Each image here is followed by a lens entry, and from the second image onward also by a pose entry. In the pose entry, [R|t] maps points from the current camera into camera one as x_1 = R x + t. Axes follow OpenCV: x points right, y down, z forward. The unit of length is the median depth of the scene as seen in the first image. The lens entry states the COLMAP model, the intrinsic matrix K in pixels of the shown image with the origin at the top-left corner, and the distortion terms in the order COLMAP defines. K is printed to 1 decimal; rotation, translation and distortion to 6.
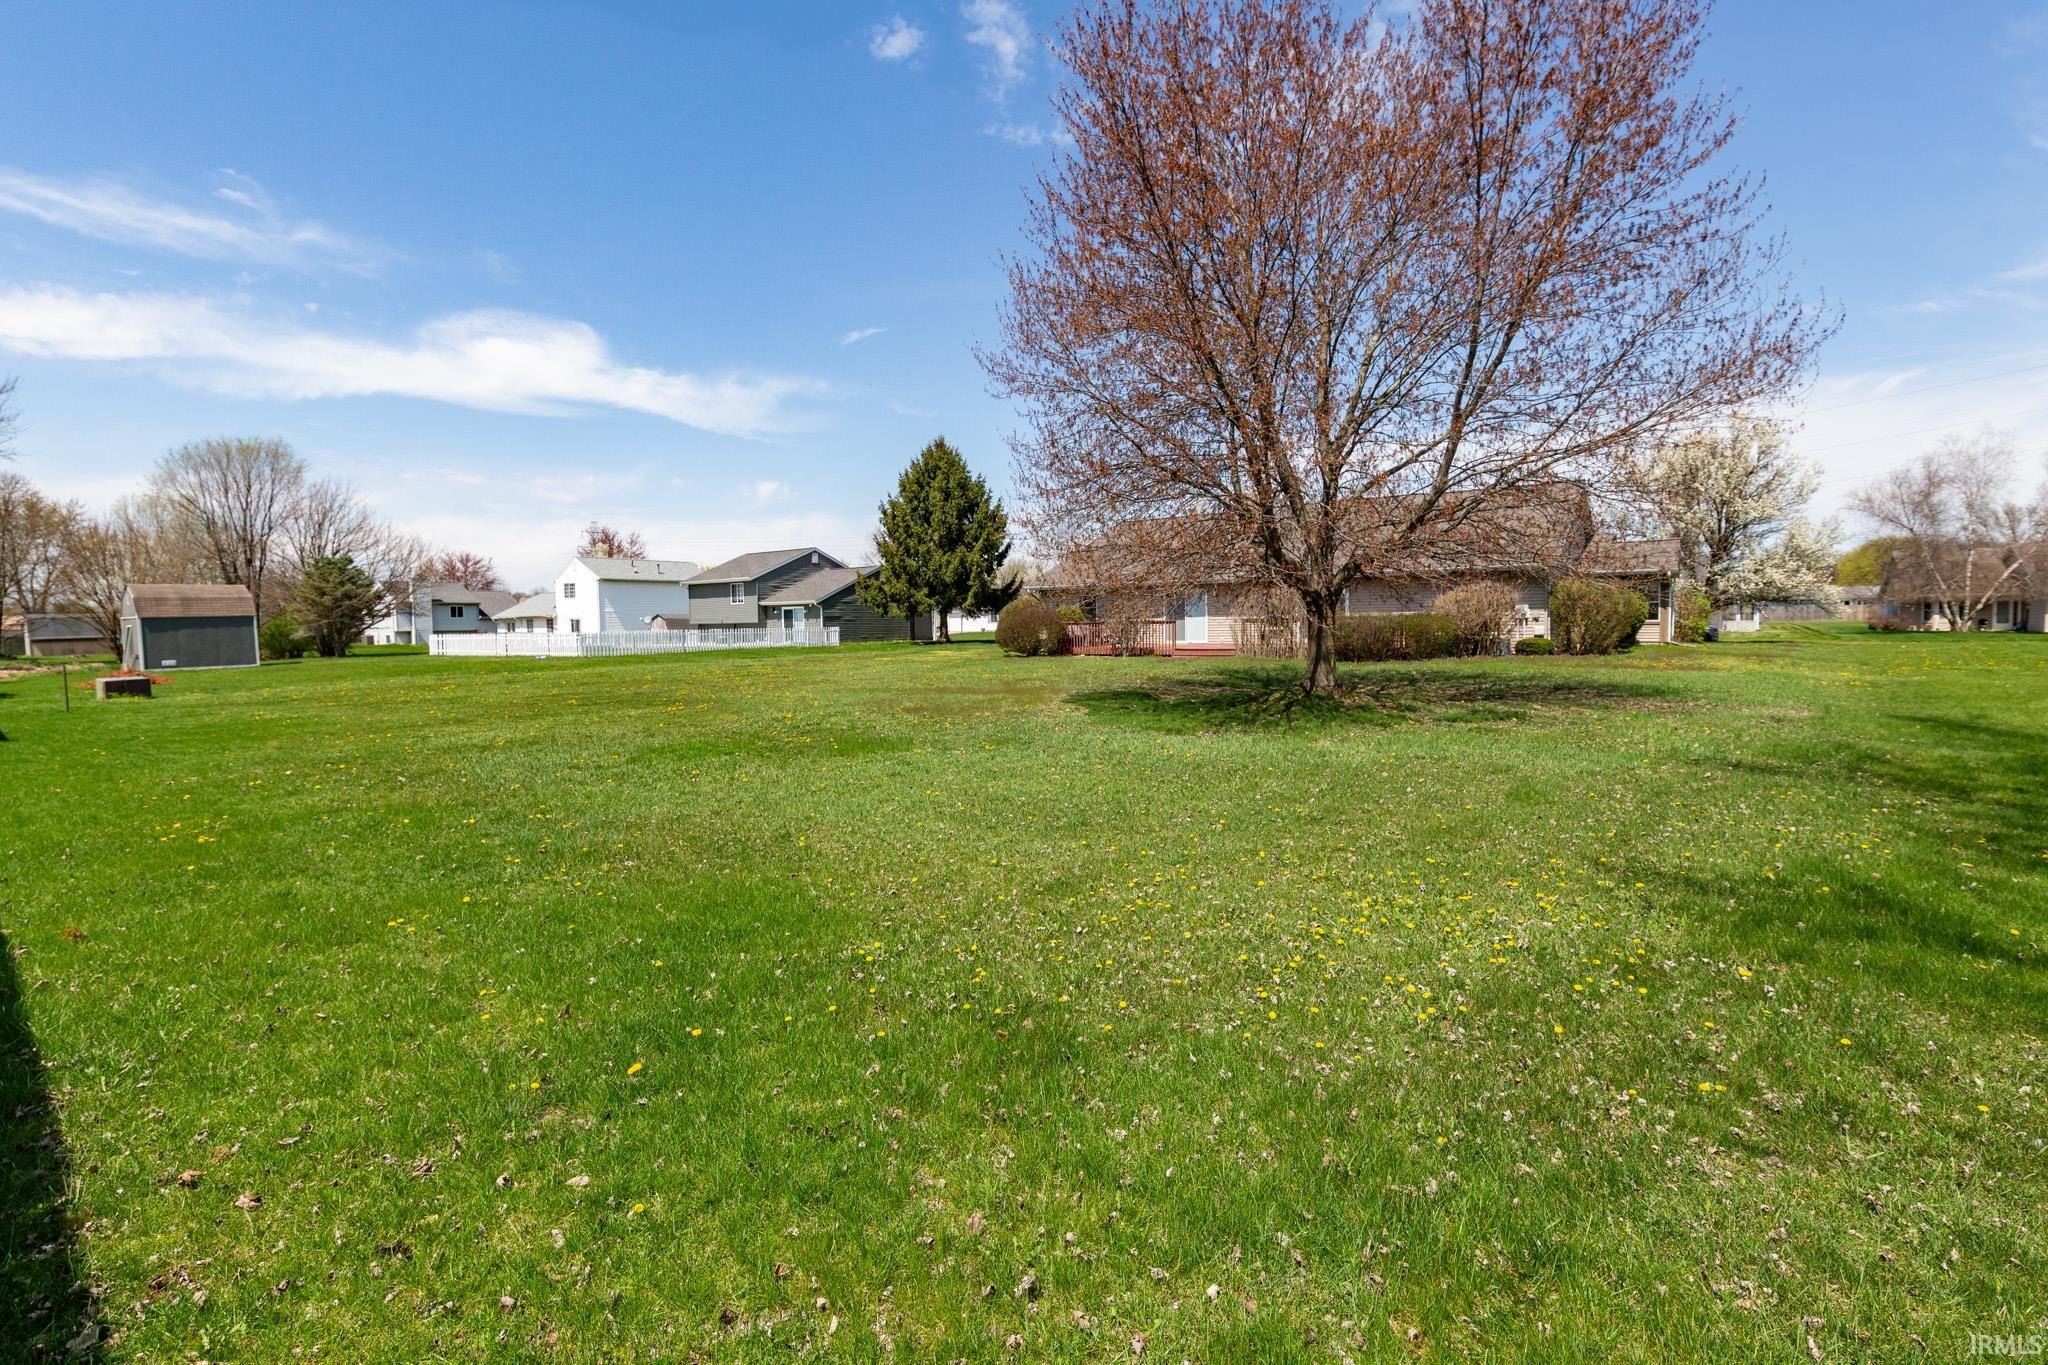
lens RADIAL K [[888.1, 0, 1021.7], [0, 888.1, 677.6], [0, 0, 1]] dist [0.002584, 0.000329]
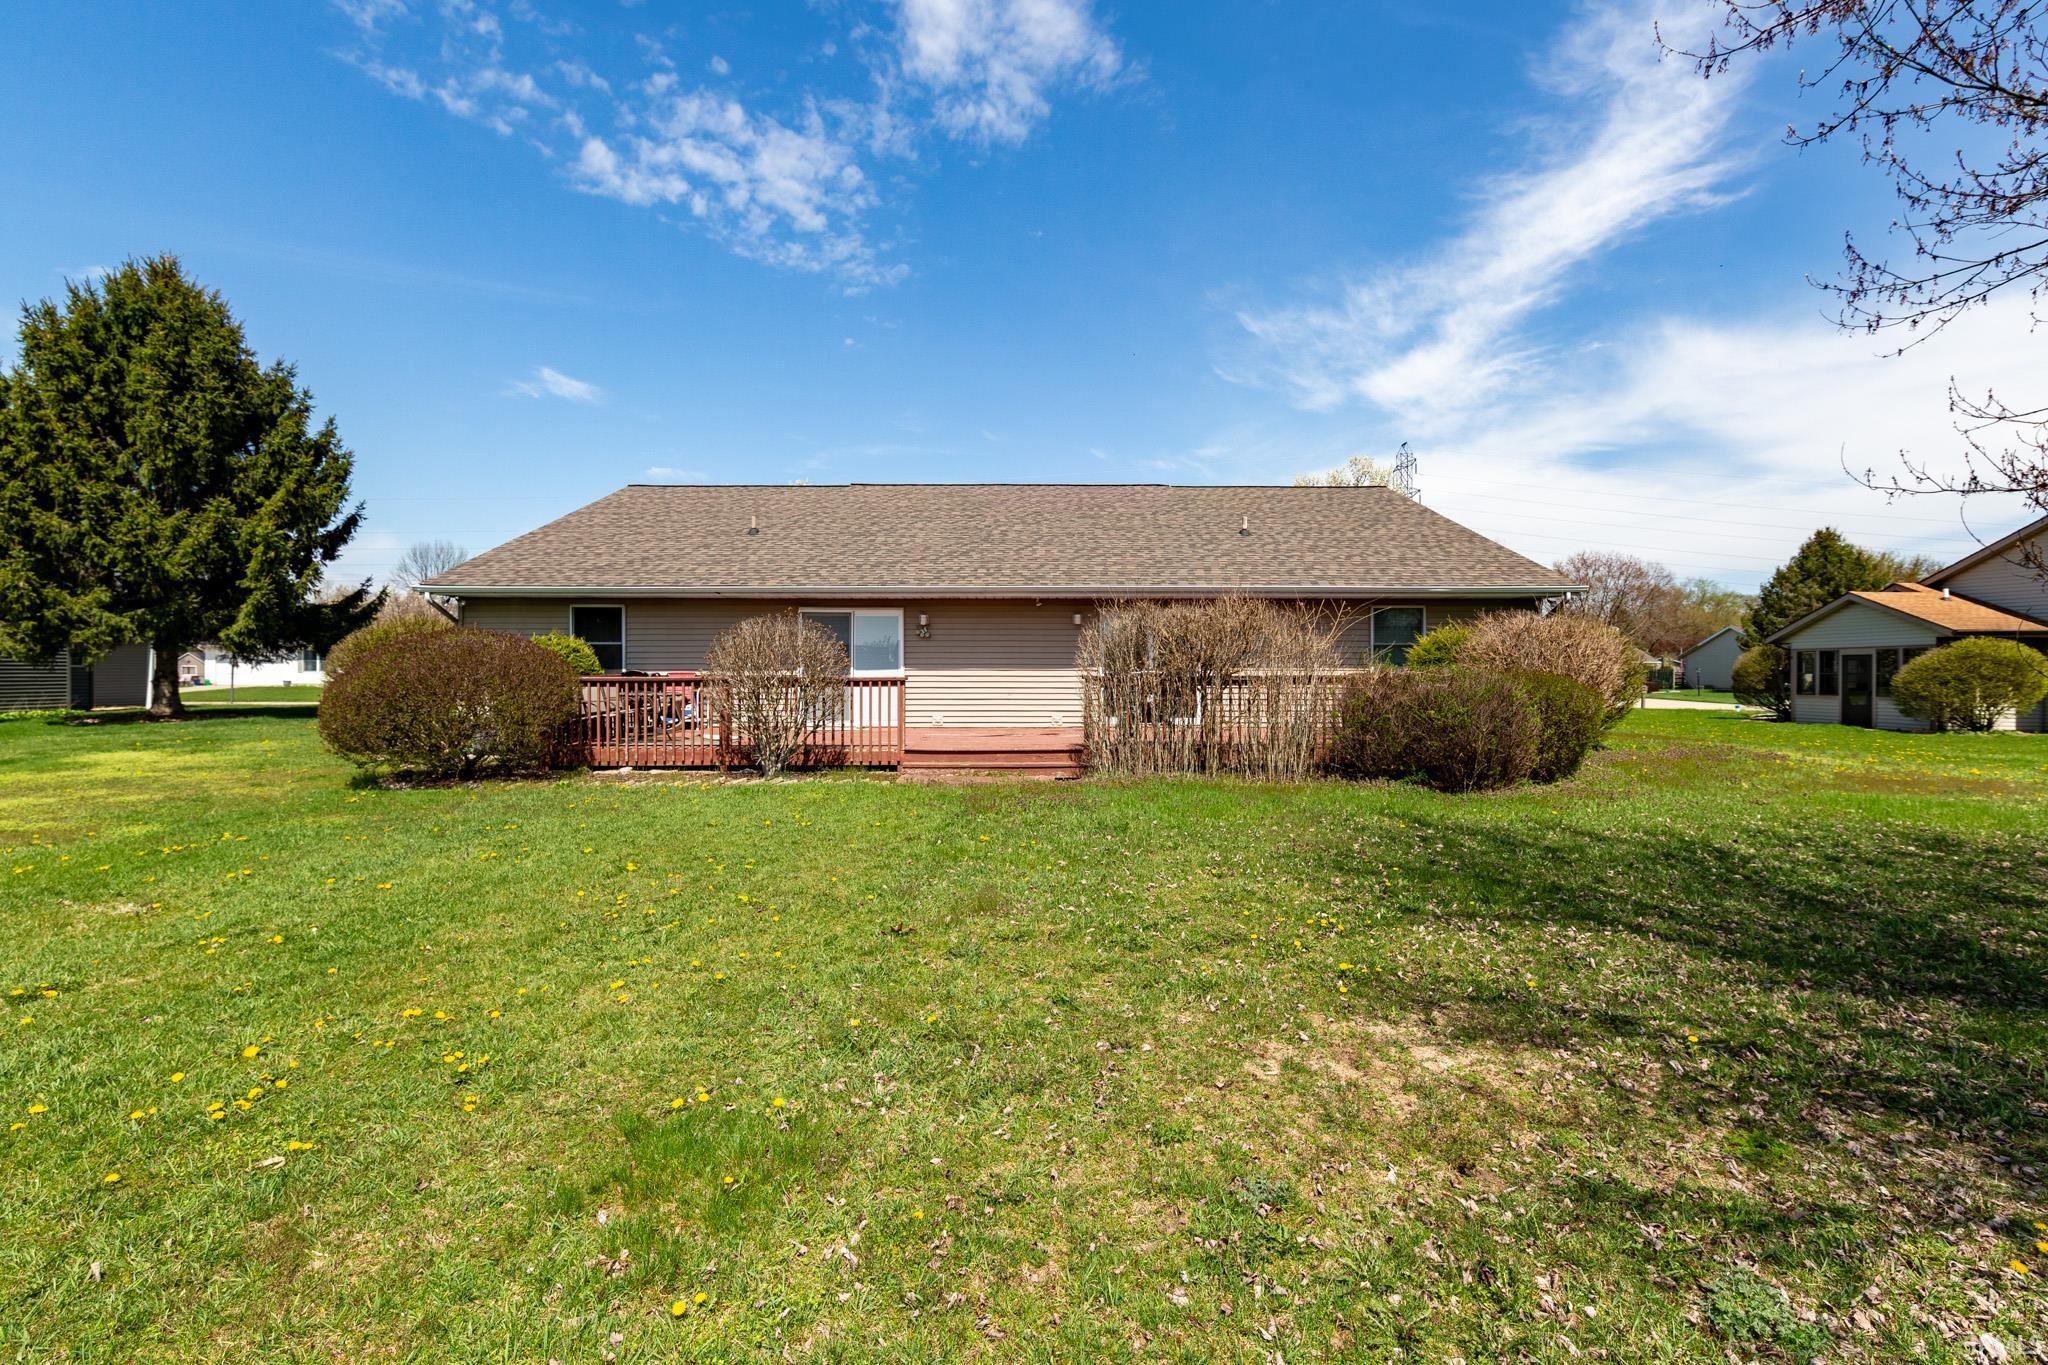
lens RADIAL K [[888.1, 0, 1021.7], [0, 888.1, 677.6], [0, 0, 1]] dist [0.002584, 0.000329]
pose [[0.798662, 0.017053, 0.601538, -0.014529], [0.021881, 0.998114, -0.057347, -0.025380], [-0.601382, 0.058963, 0.796783, 0.408149]]
